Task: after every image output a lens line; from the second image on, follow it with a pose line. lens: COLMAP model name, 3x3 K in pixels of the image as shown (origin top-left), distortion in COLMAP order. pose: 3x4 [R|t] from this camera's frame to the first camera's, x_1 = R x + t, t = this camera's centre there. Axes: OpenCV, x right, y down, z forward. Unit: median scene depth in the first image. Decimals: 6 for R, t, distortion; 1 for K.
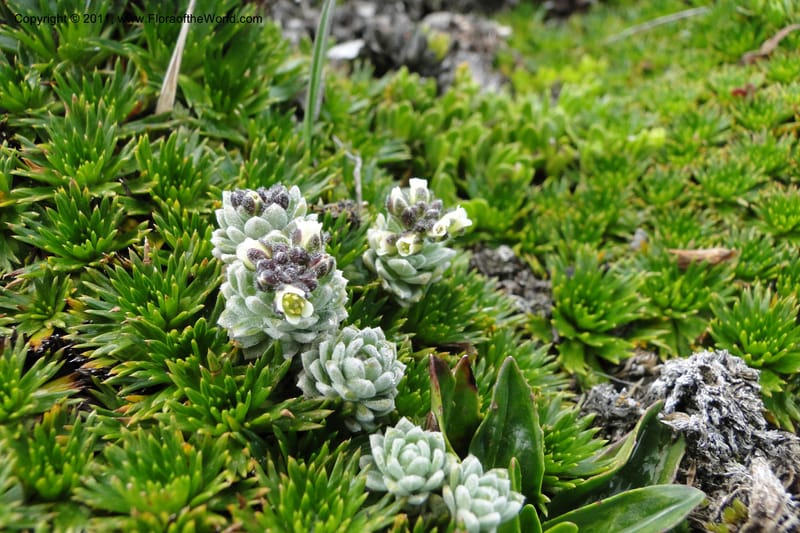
lens RADIAL K [[632.0, 0, 401.7], [0, 632.0, 266.5], [0, 0, 1]] dist [-0.017213, -0.007217]
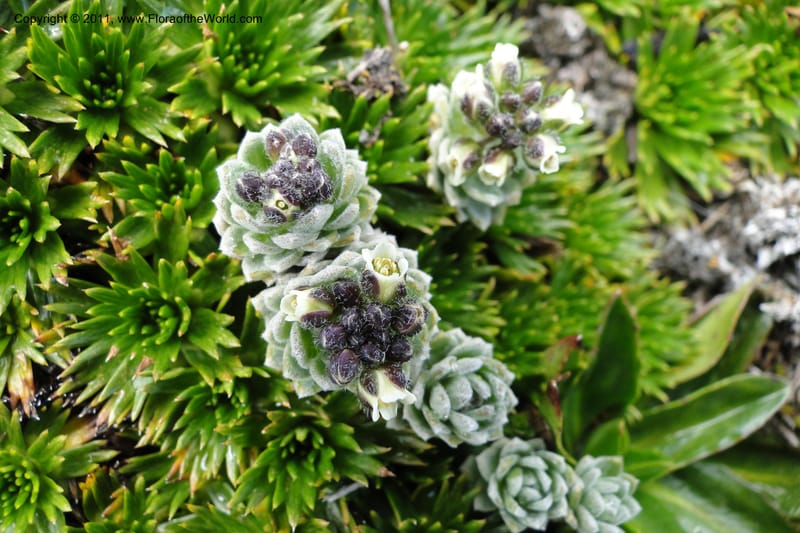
lens RADIAL K [[632.0, 0, 400.9], [0, 632.0, 266.7], [0, 0, 1]] dist [-0.017213, -0.007217]
pose [[0.993605, -0.098573, 0.055063, -0.137689], [0.039299, 0.759101, 0.649785, -0.398247], [-0.105849, -0.643466, 0.758121, 0.420036]]
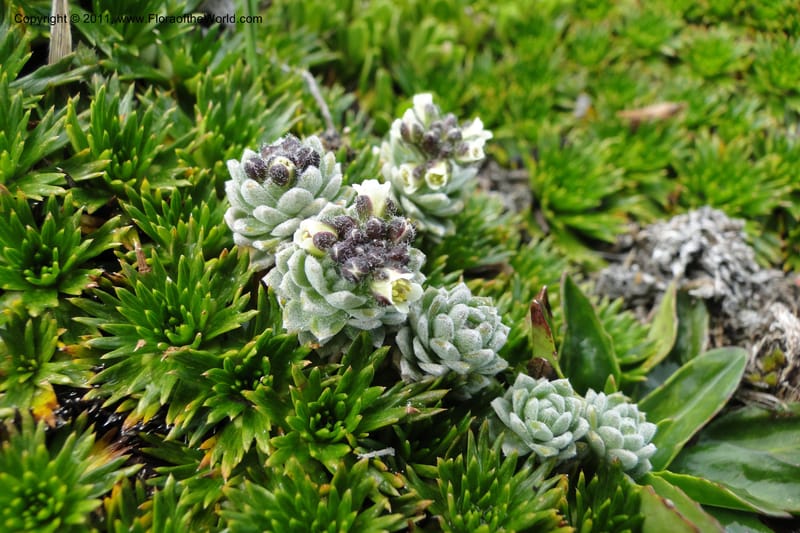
lens RADIAL K [[632.0, 0, 402.7], [0, 632.0, 266.4], [0, 0, 1]] dist [-0.017213, -0.007217]
pose [[0.939025, -0.241281, 0.244980, -0.276592], [0.185236, 0.955214, 0.230768, -0.123506], [-0.289689, -0.171318, 0.941664, 0.168916]]
